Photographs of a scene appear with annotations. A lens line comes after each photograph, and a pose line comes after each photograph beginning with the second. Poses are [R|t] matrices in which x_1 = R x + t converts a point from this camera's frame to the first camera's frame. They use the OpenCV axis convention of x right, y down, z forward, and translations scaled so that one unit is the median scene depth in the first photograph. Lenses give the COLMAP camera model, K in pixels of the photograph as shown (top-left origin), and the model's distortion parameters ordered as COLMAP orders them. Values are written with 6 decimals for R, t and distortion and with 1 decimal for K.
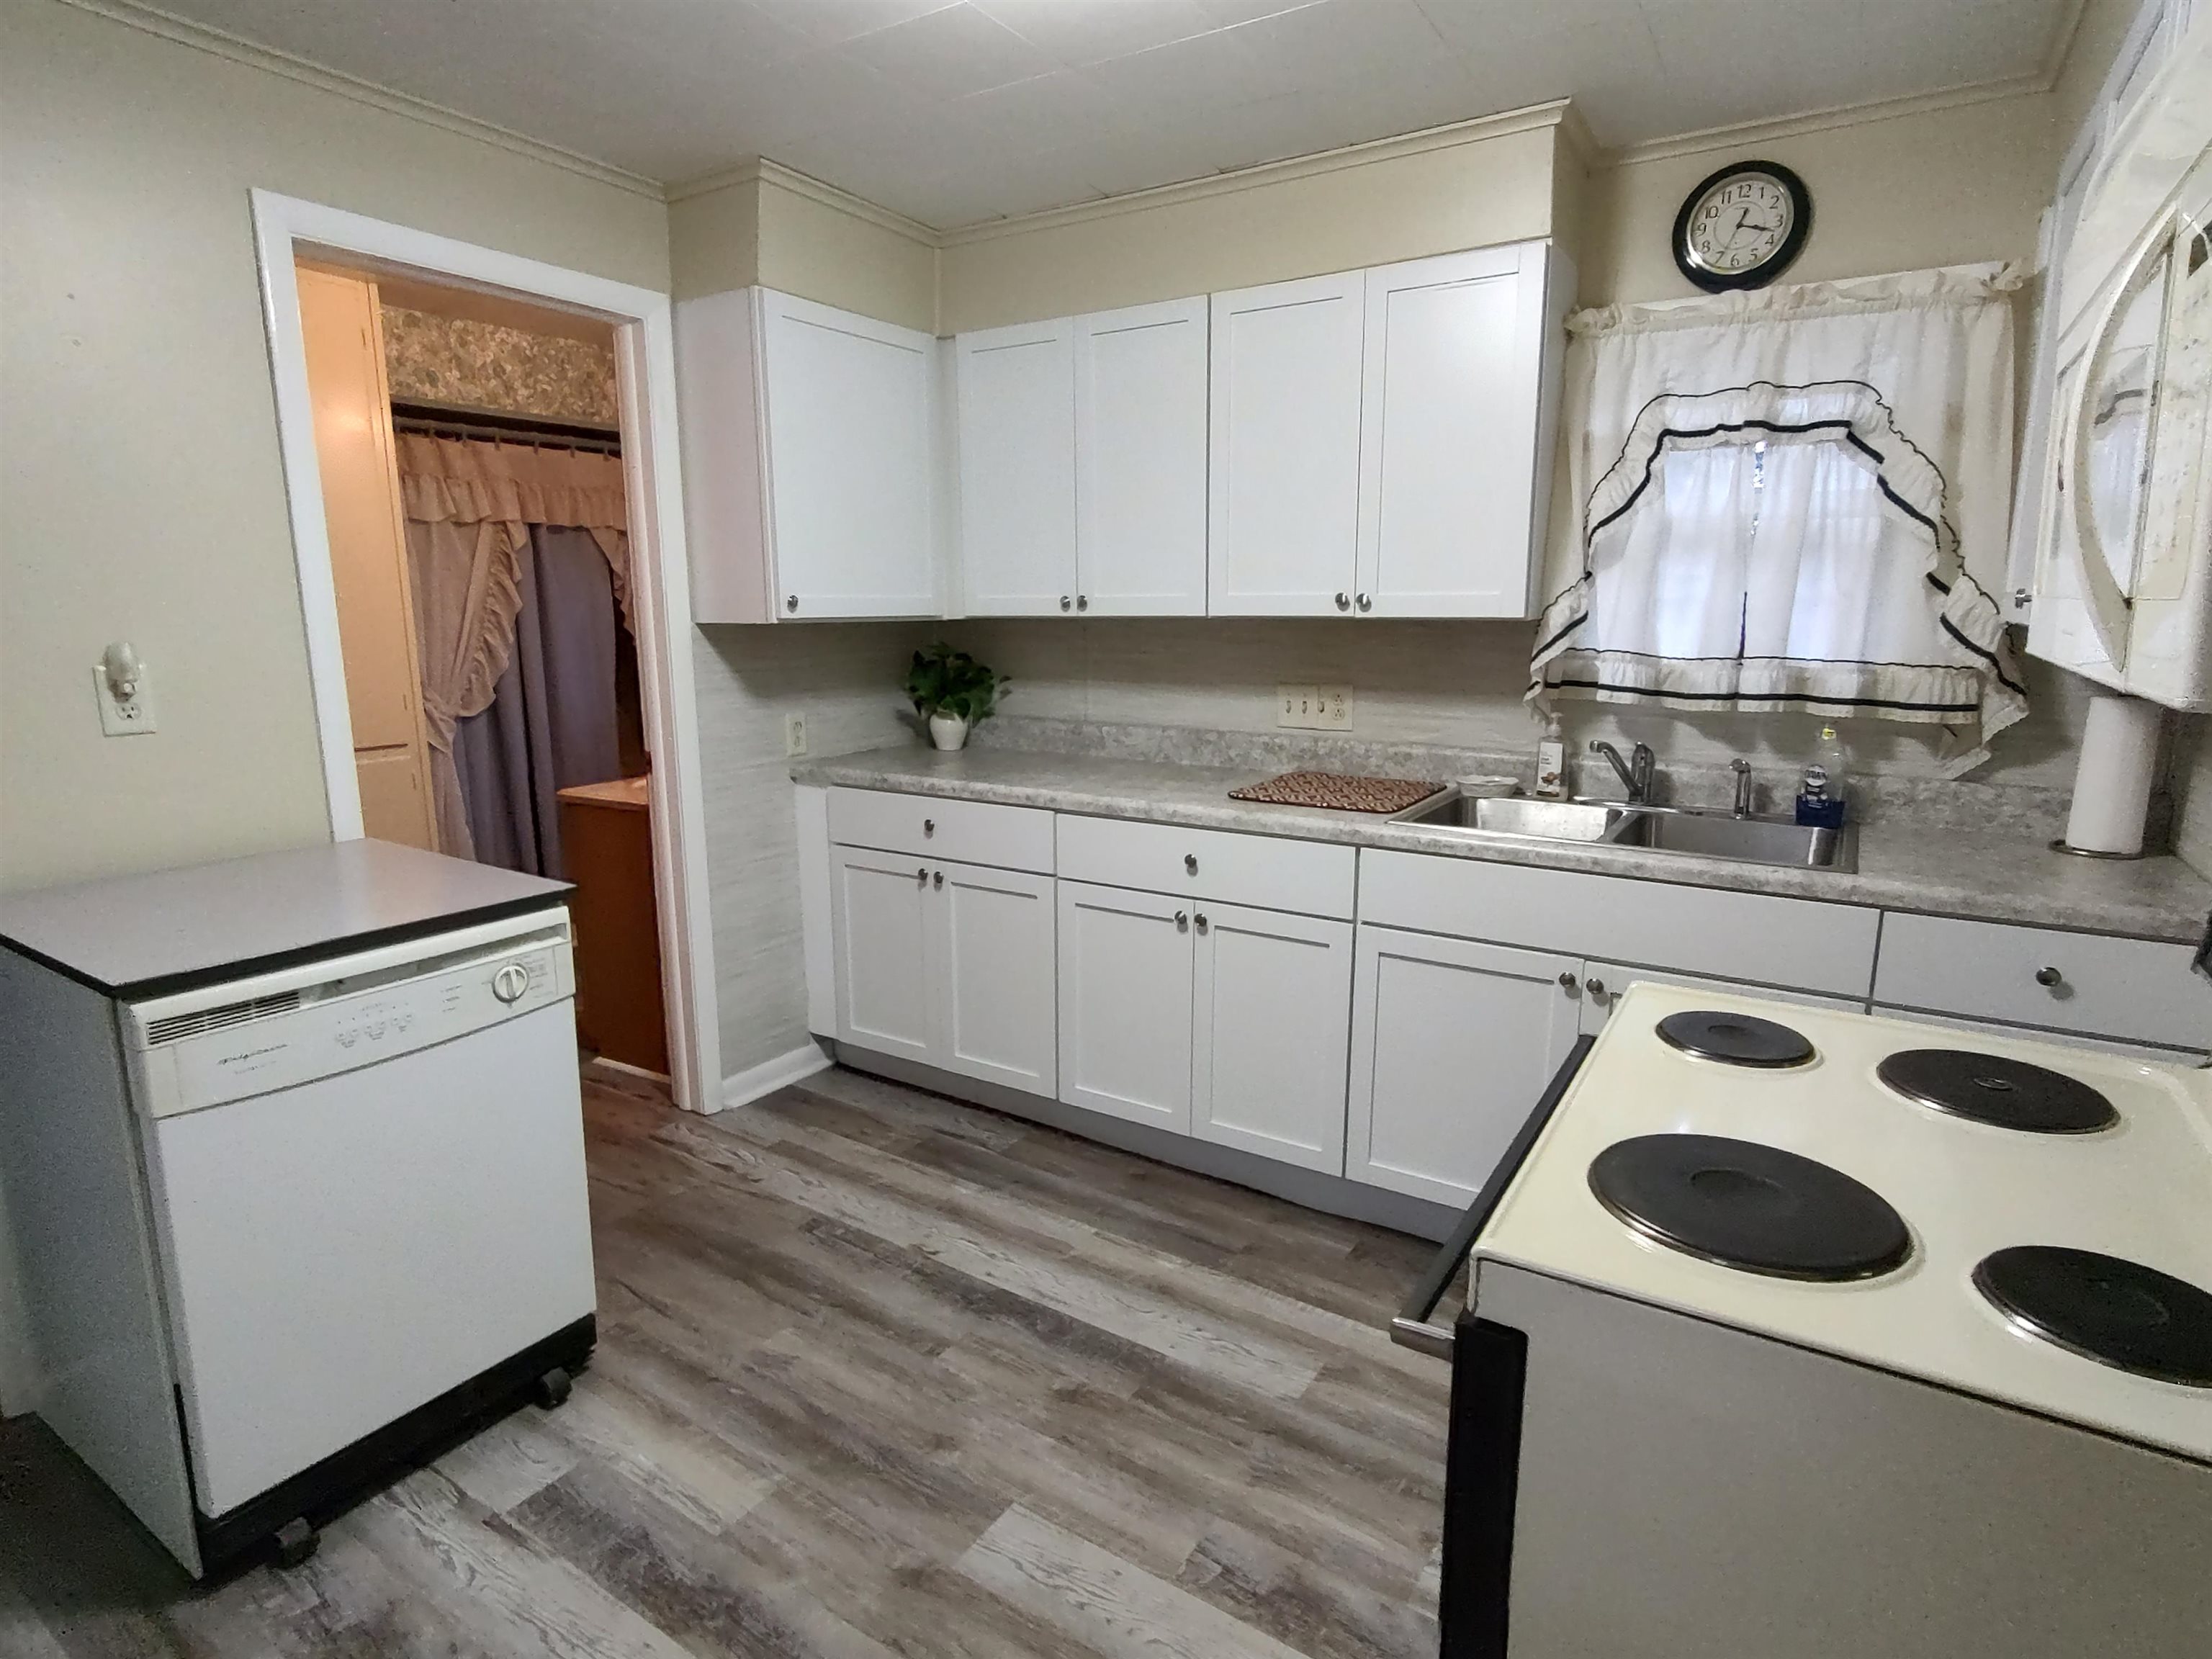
lens RADIAL K [[1177.8, 0, 1099.6], [0, 1177.8, 828.6], [0, 0, 1]] dist [-0.004143, -0.003231]
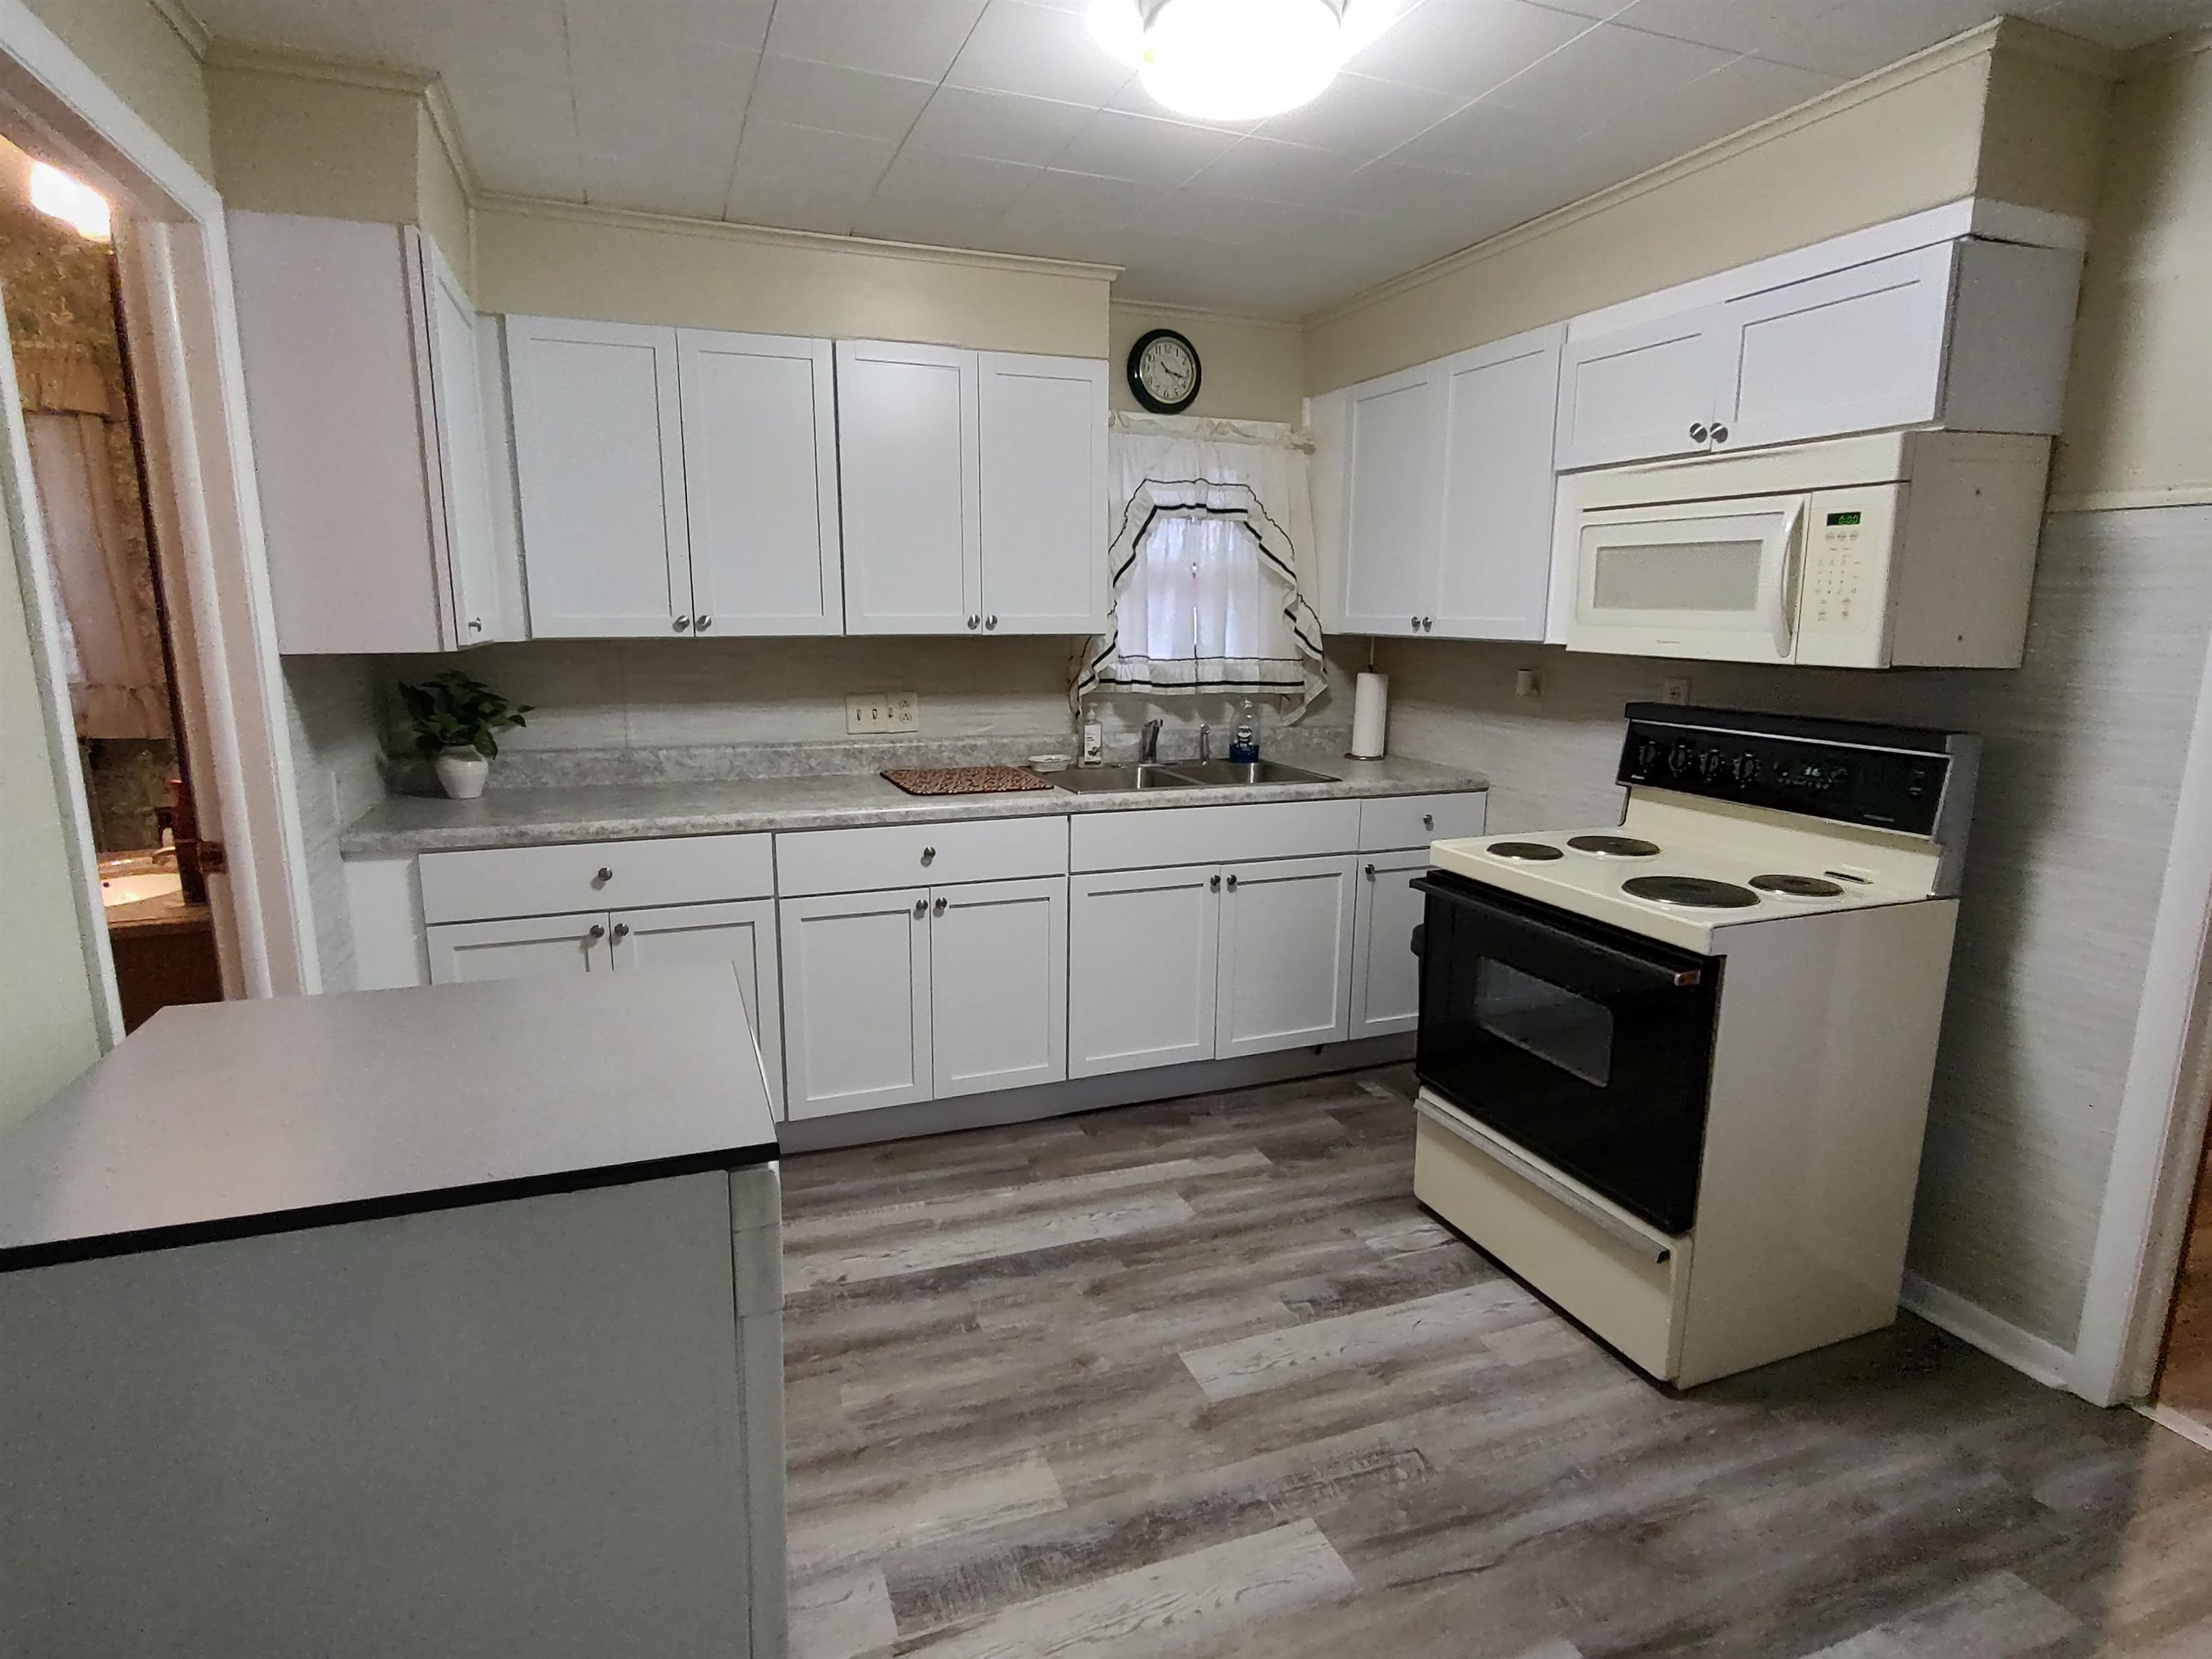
lens RADIAL K [[1165.4, 0, 1099.4], [0, 1165.4, 828.4], [0, 0, 1]] dist [-0.004957, -0.000684]
pose [[0.591377, -0.145577, 0.793146, -0.607708], [0.147420, 0.986512, 0.071150, -0.043915], [-0.792805, 0.074849, 0.604862, 0.167813]]
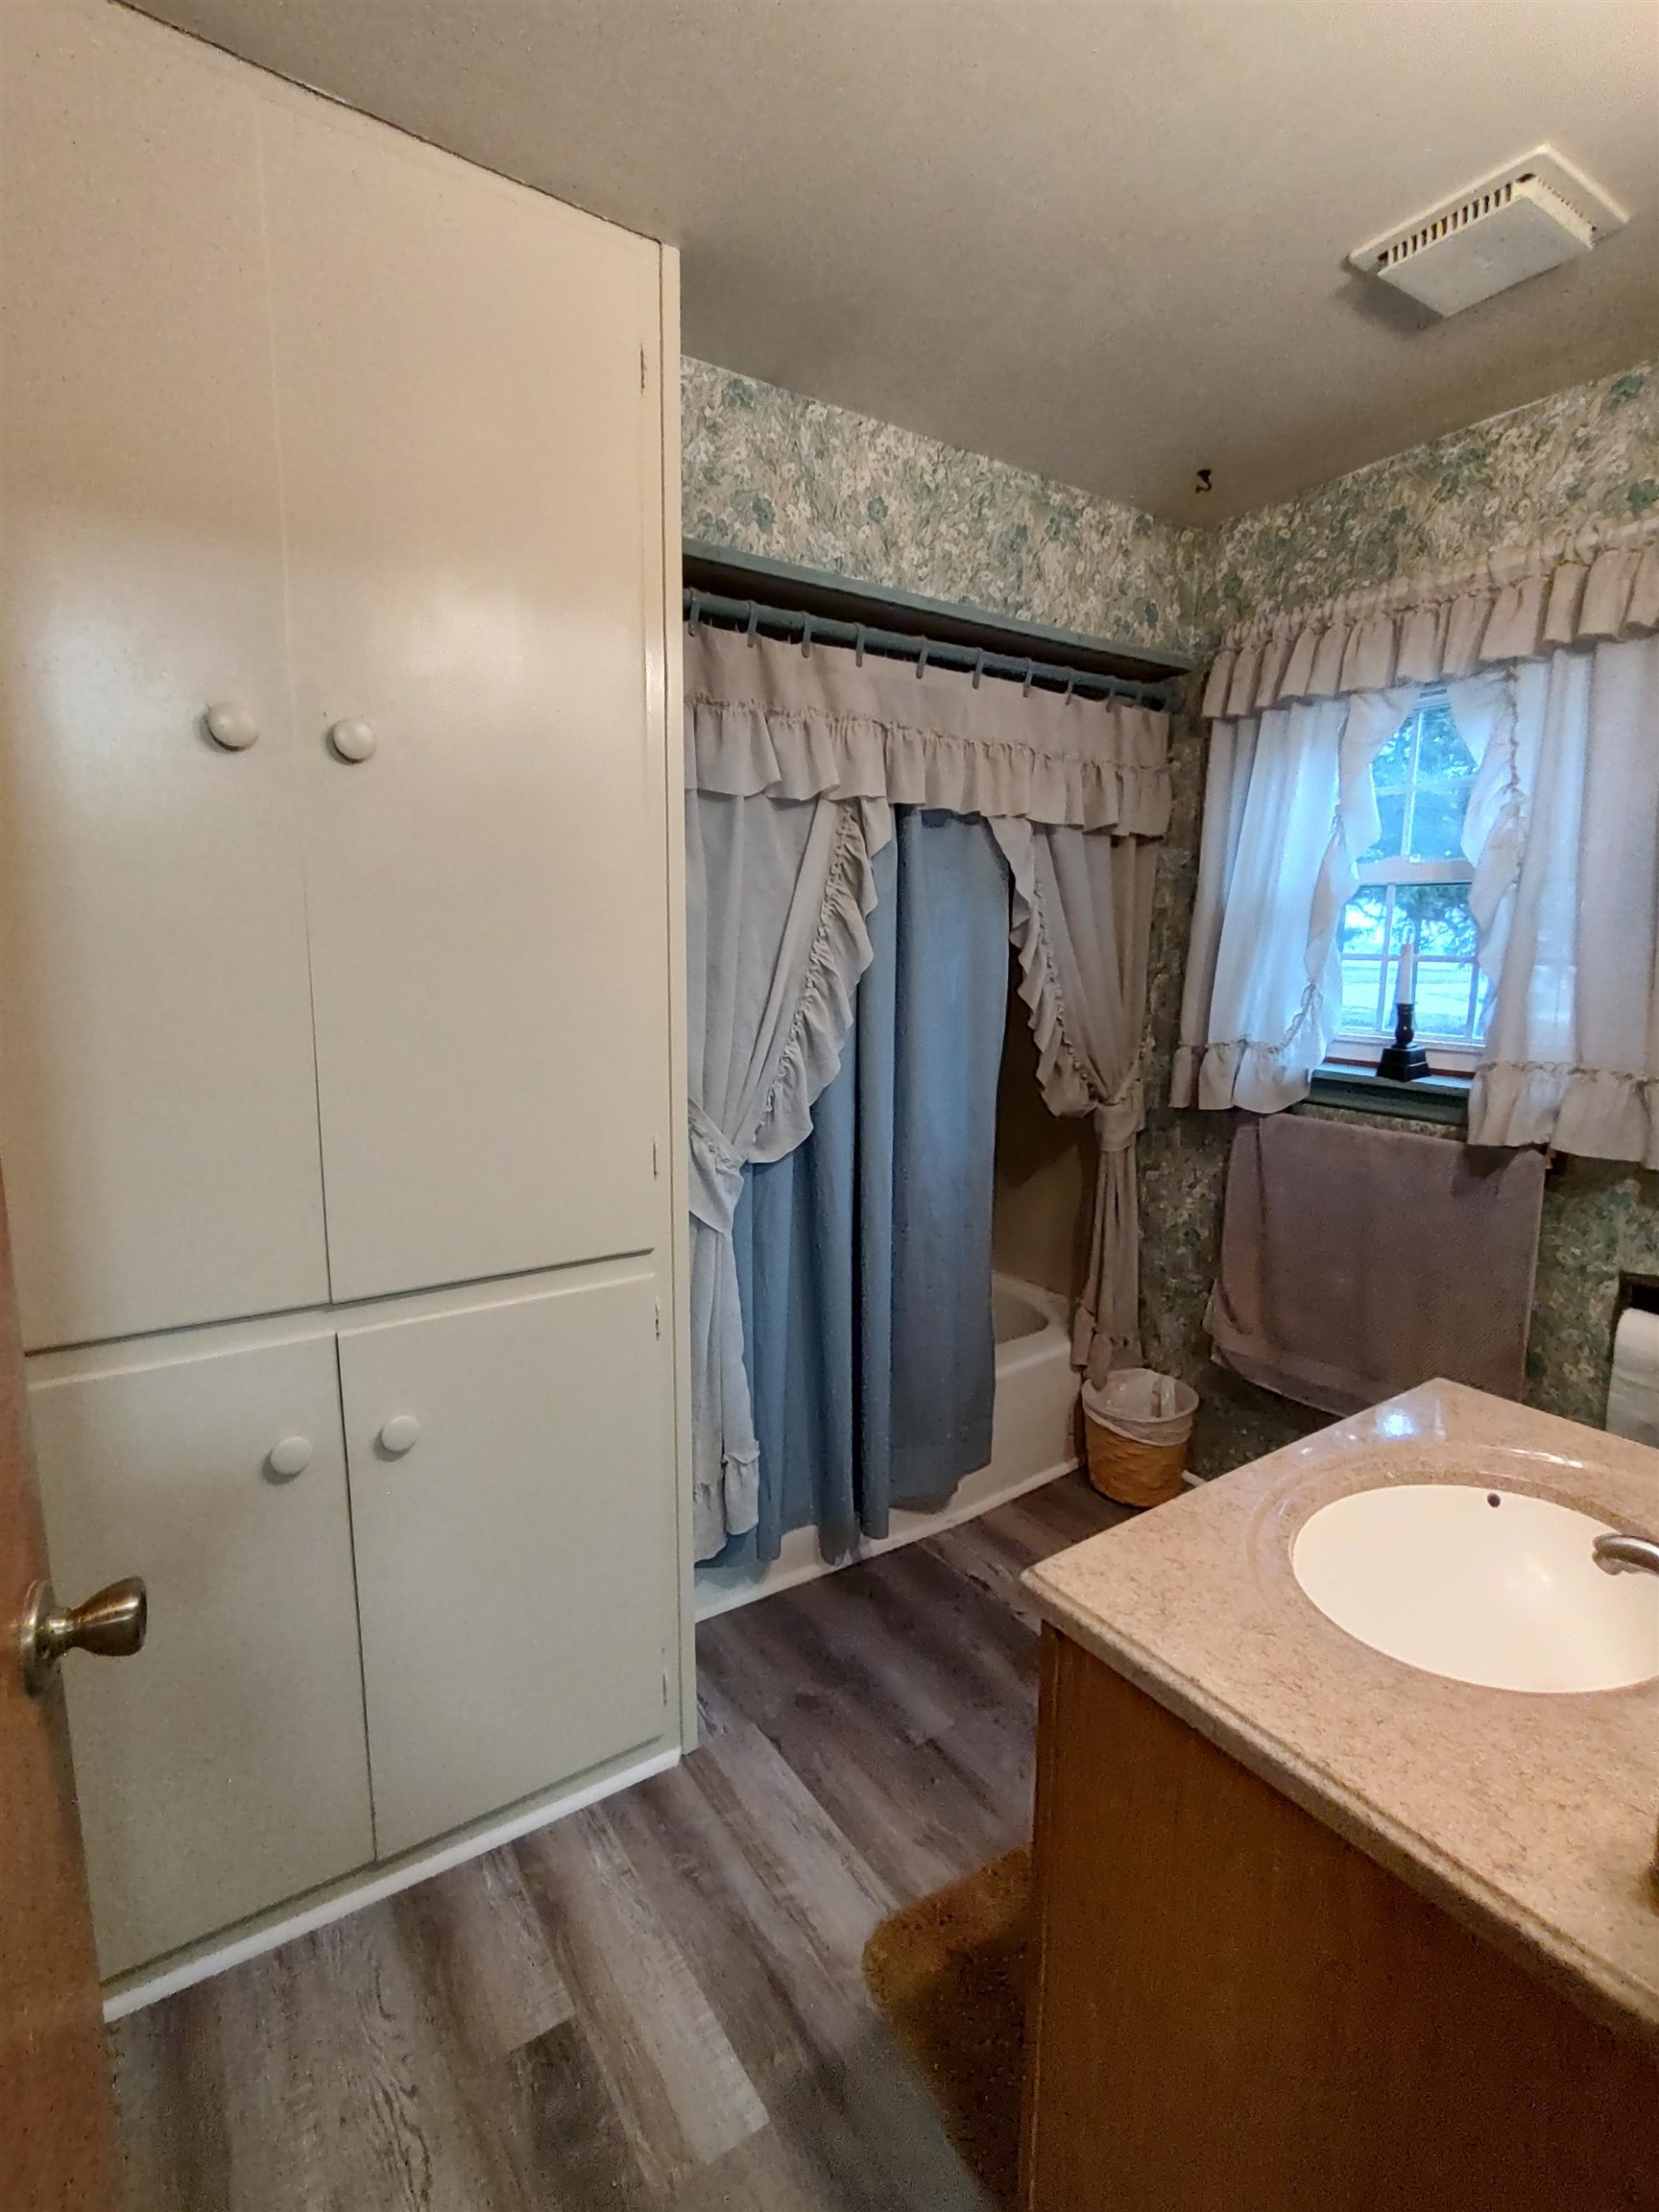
lens RADIAL K [[1027.5, 0, 831.2], [0, 1027.5, 1099.5], [0, 0, 1]] dist [0.000707, -0.000084]
pose [[0.916955, 0.078706, -0.391152, -0.456936], [-0.090693, 0.995804, -0.012233, -0.168399], [0.388547, 0.046692, 0.920245, 0.808009]]
